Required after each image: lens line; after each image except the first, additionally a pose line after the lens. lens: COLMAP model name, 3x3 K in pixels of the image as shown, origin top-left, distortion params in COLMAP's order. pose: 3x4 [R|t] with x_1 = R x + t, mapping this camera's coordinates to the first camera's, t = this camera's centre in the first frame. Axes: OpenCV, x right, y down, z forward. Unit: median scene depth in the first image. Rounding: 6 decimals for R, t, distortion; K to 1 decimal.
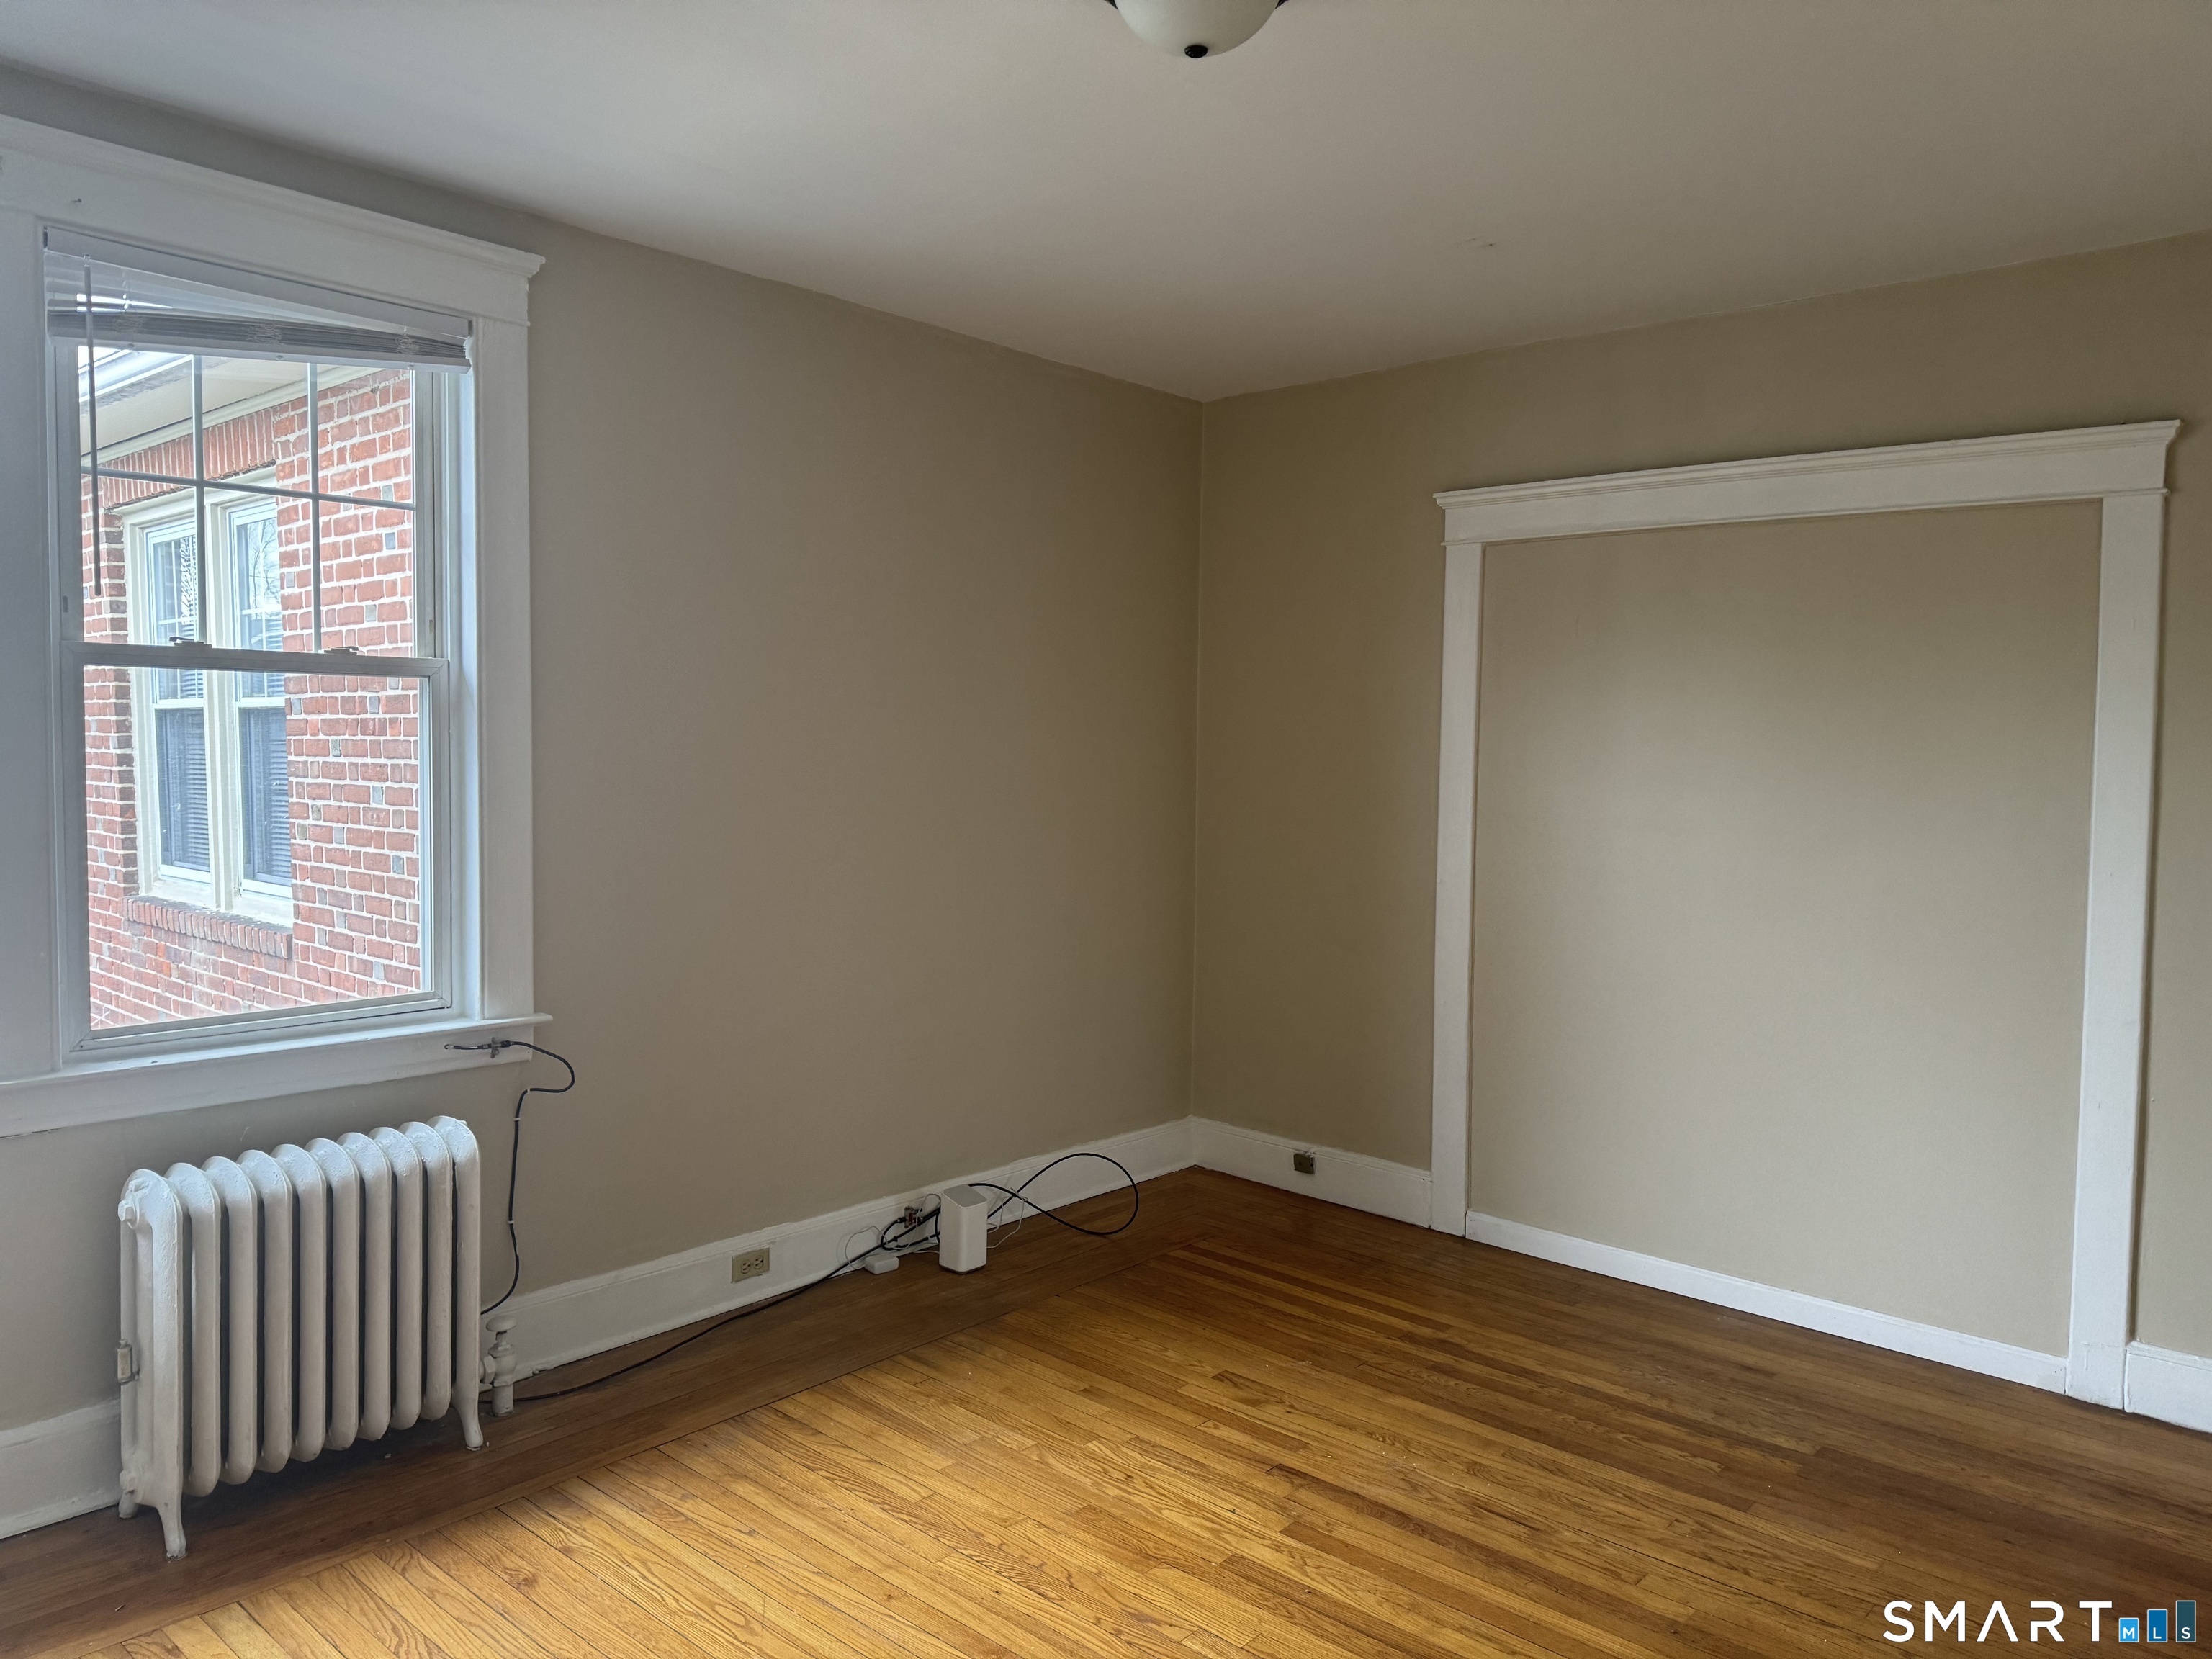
lens RADIAL K [[1573.2, 0, 1114.4], [0, 1573.2, 826.6], [0, 0, 1]] dist [0.048490, -0.041699]
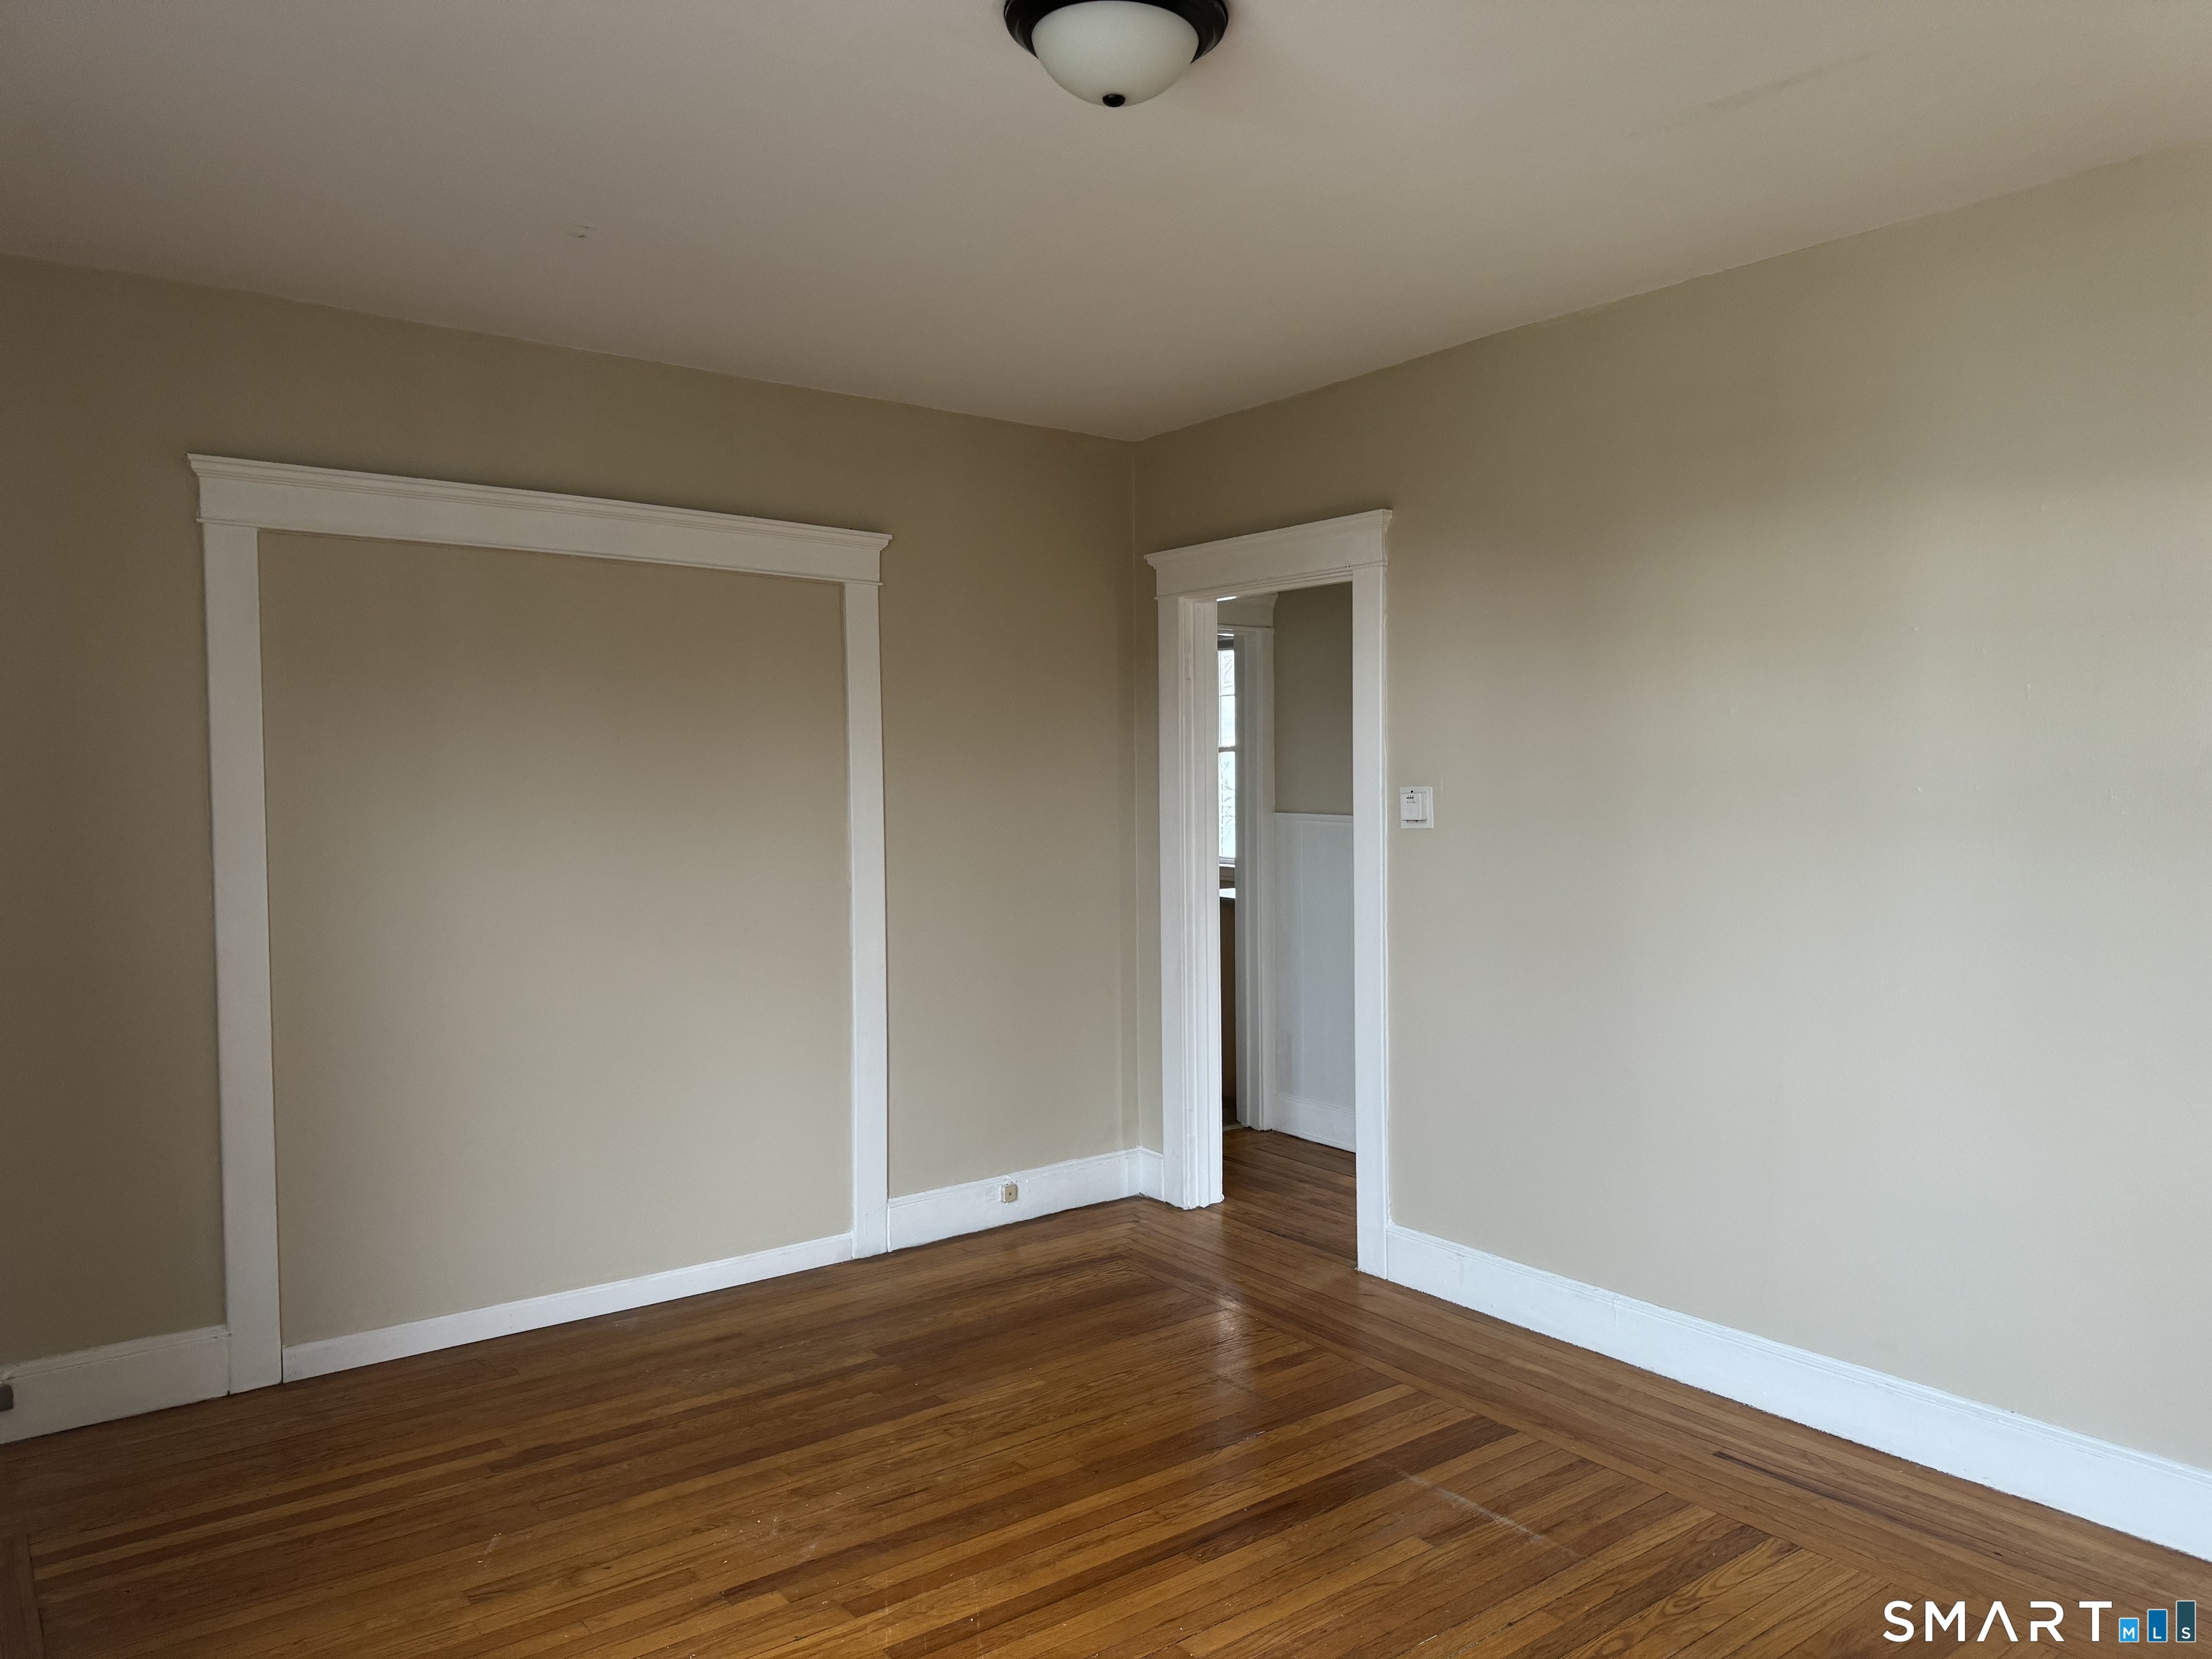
lens RADIAL K [[1573.2, 0, 1096.9], [0, 1573.2, 845.0], [0, 0, 1]] dist [0.048490, -0.041699]
pose [[0.179167, -0.065055, 0.981665, -0.636976], [0.060981, 0.996627, 0.054917, -0.045916], [-0.981927, 0.050023, 0.182530, 0.553440]]
